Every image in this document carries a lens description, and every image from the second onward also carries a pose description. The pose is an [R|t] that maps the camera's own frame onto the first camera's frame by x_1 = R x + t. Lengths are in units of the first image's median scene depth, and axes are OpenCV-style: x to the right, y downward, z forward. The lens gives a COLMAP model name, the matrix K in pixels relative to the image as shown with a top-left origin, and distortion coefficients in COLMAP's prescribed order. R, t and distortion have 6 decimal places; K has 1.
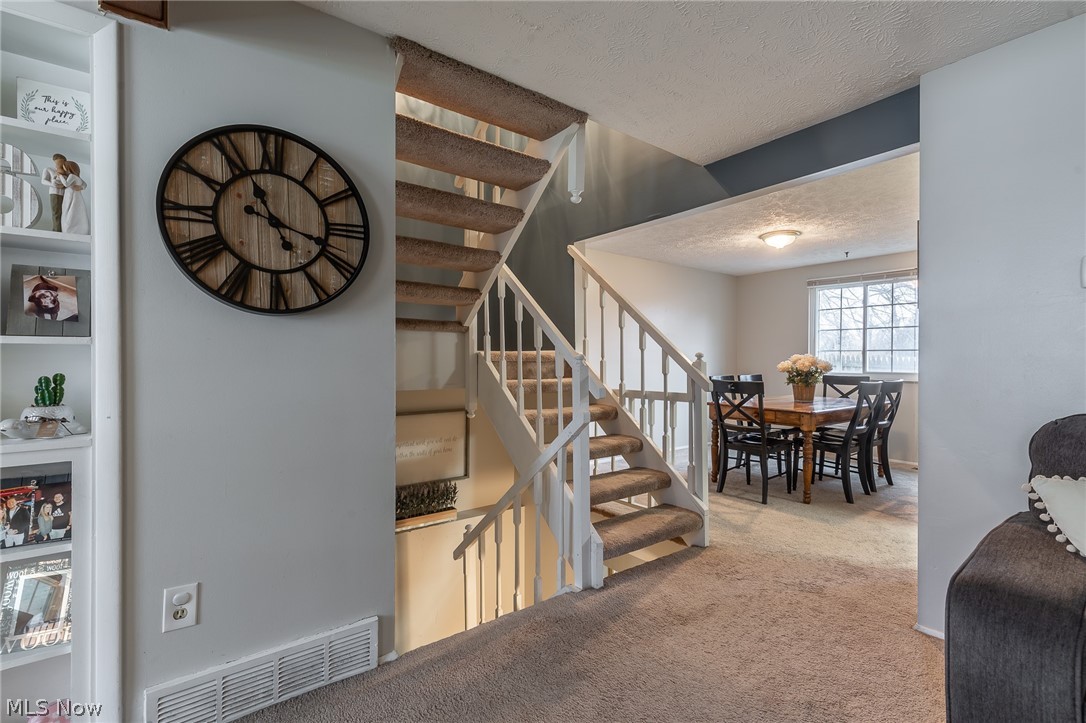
lens RADIAL K [[488.2, 0, 540.0], [0, 488.2, 359.5], [0, 0, 1]] dist [0.001173, -0.000197]
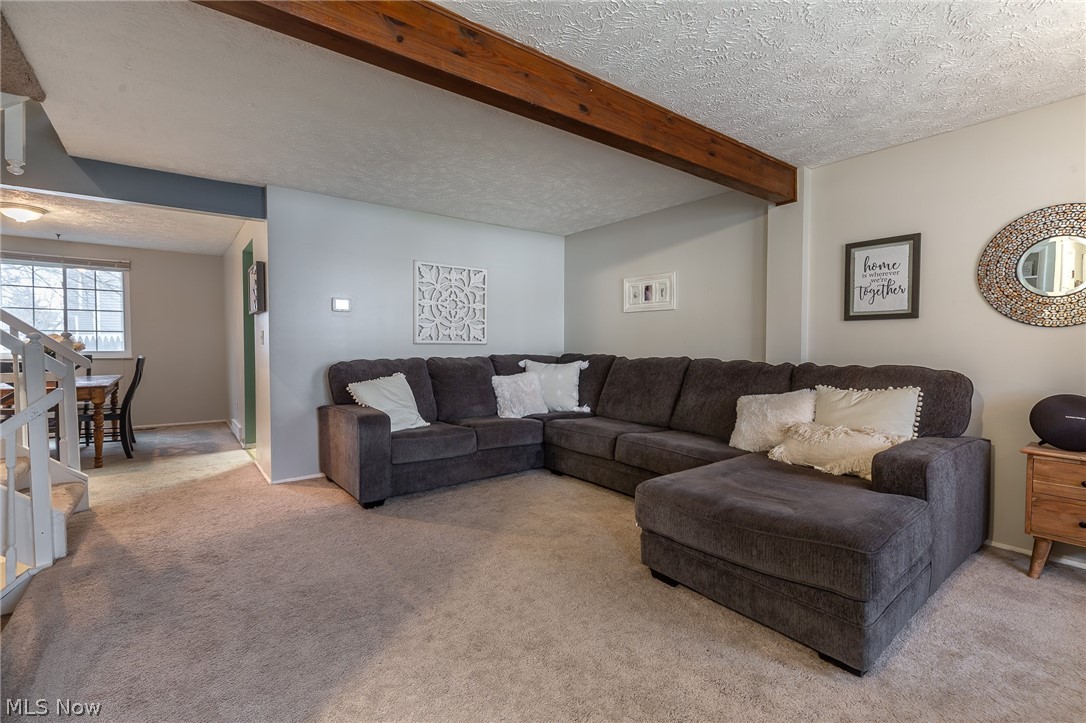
lens RADIAL K [[479.7, 0, 540.0], [0, 479.7, 358.9], [0, 0, 1]] dist [0.002064, -0.000216]
pose [[0.003022, -0.035467, 0.999366, -0.657843], [-0.003567, 0.999364, 0.035478, 0.002901], [-0.999989, -0.003672, 0.002893, -0.018252]]
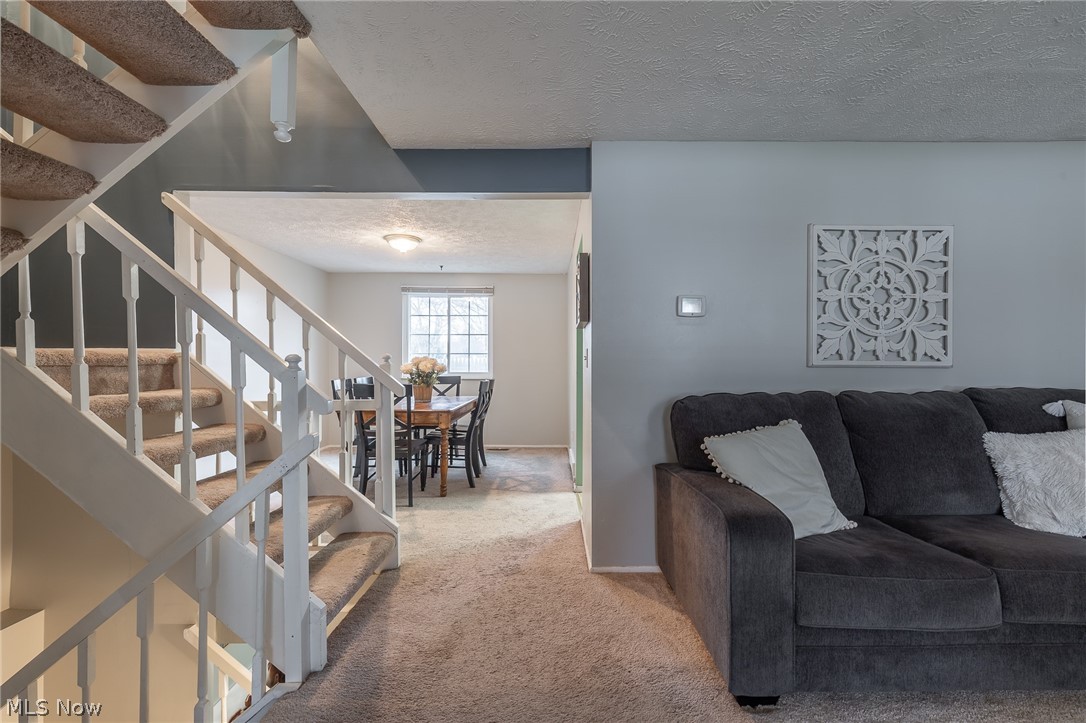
lens RADIAL K [[489.0, 0, 562.9], [0, 489.0, 361.8], [0, 0, 1]] dist [-0.001200, -0.000112]
pose [[0.591134, -0.002451, 0.806570, -0.193426], [0.002053, 0.999997, 0.001534, -0.000499], [-0.806571, 0.000749, 0.591137, 0.191571]]
